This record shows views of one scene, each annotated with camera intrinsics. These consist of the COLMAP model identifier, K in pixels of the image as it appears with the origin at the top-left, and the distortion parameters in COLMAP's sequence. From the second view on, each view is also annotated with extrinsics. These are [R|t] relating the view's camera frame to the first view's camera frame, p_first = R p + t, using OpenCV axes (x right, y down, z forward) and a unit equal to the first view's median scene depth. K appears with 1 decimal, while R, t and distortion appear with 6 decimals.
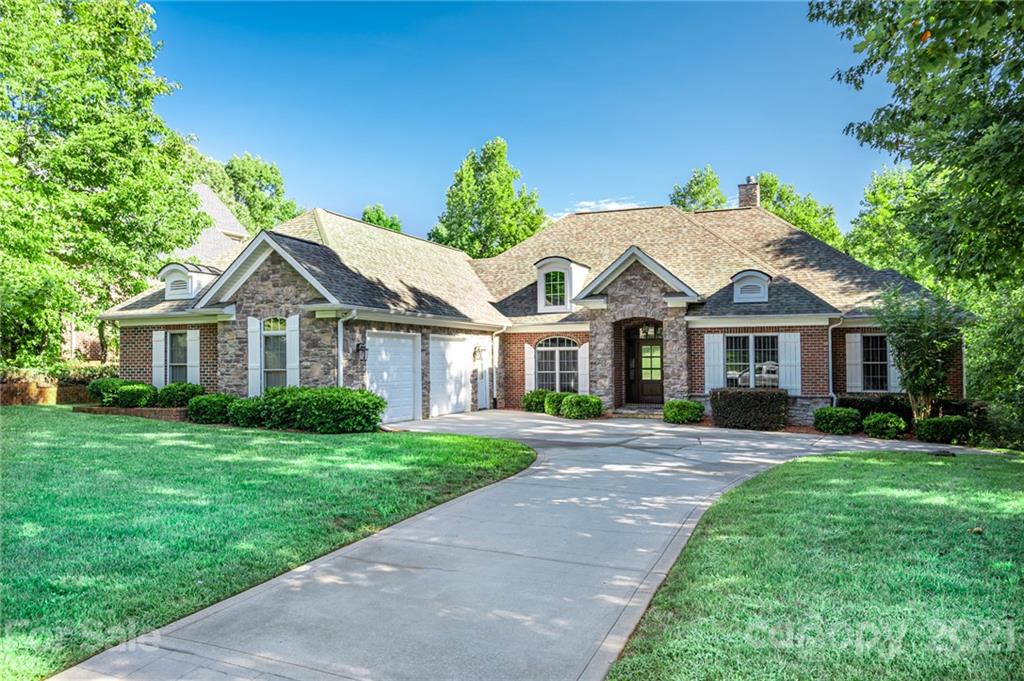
lens RADIAL K [[654.5, 0, 512.0], [0, 654.5, 340.5], [0, 0, 1]] dist [-0.001325, -0.000155]
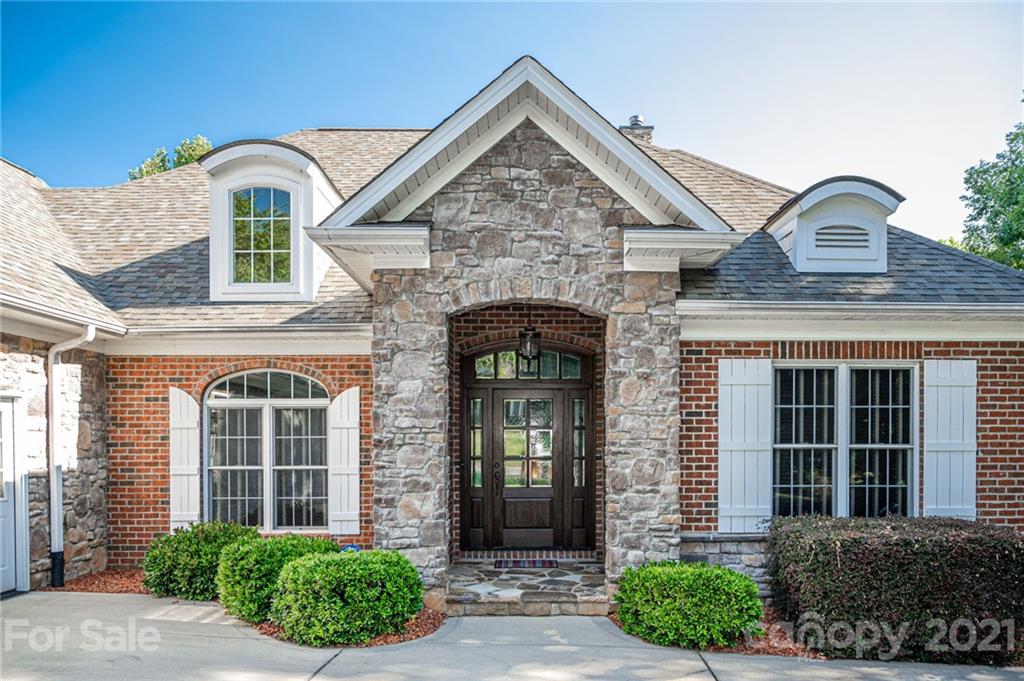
lens RADIAL K [[636.7, 0, 515.6], [0, 636.7, 444.9], [0, 0, 1]] dist [-0.004209, -0.000149]
pose [[0.915173, 0.001284, 0.403060, 0.059647], [-0.015652, 0.999354, 0.032355, 0.024728], [-0.402758, -0.035920, 0.914602, 0.703567]]
